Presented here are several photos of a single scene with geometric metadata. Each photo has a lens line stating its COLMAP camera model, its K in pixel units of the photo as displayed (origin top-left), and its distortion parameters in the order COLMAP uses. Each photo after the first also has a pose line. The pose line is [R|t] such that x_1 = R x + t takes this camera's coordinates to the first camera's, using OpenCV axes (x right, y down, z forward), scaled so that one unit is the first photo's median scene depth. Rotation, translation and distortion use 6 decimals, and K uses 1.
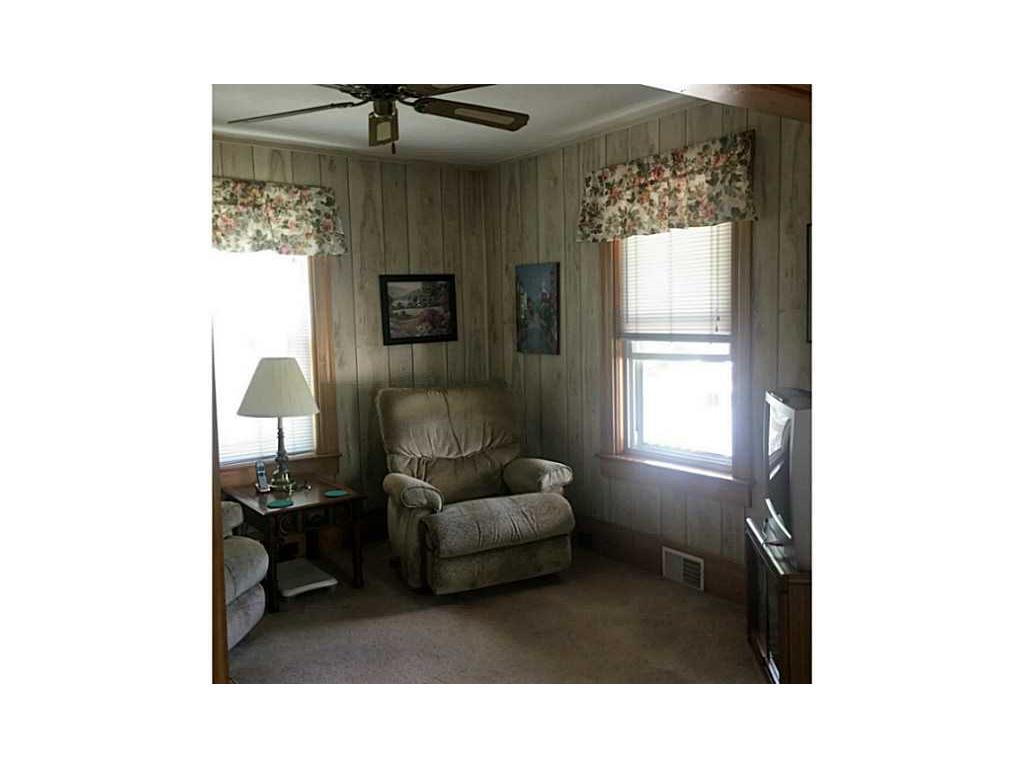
lens RADIAL K [[735.5, 0, 512.0], [0, 735.5, 384.0], [0, 0, 1]] dist [0.044061, -0.000943]
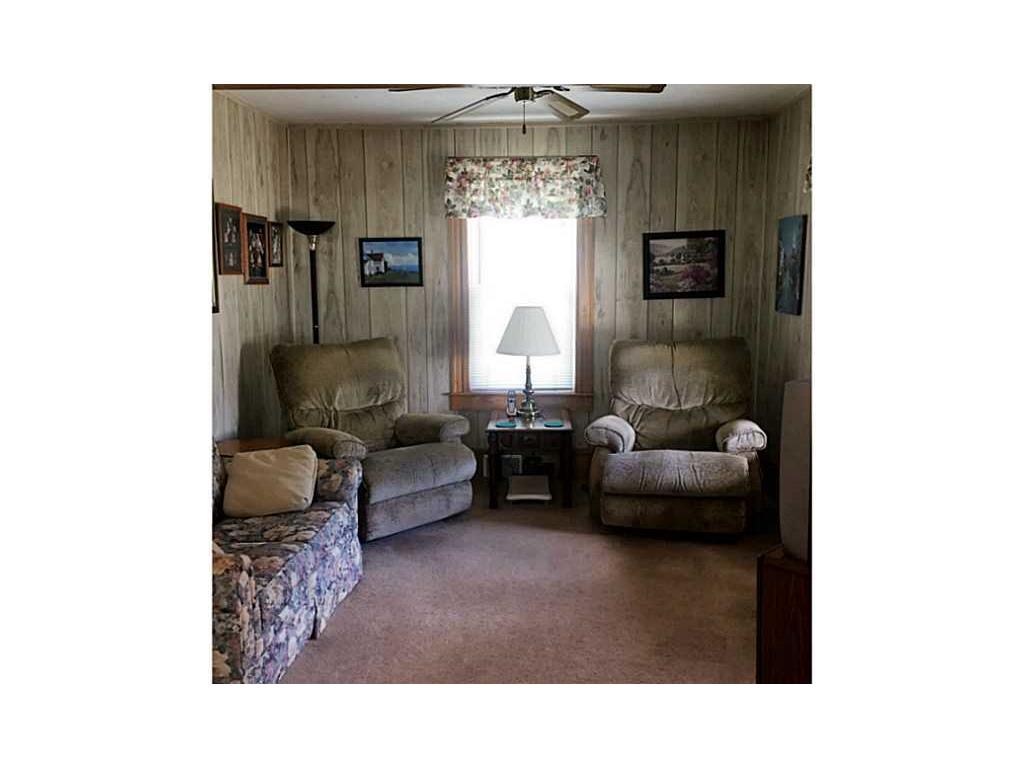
lens RADIAL K [[735.5, 0, 512.0], [0, 735.5, 384.0], [0, 0, 1]] dist [0.044061, -0.000943]
pose [[0.779888, 0.104964, -0.617056, 0.386731], [-0.065205, 0.994099, 0.086690, -0.011579], [0.622514, -0.027373, 0.782130, 0.038876]]
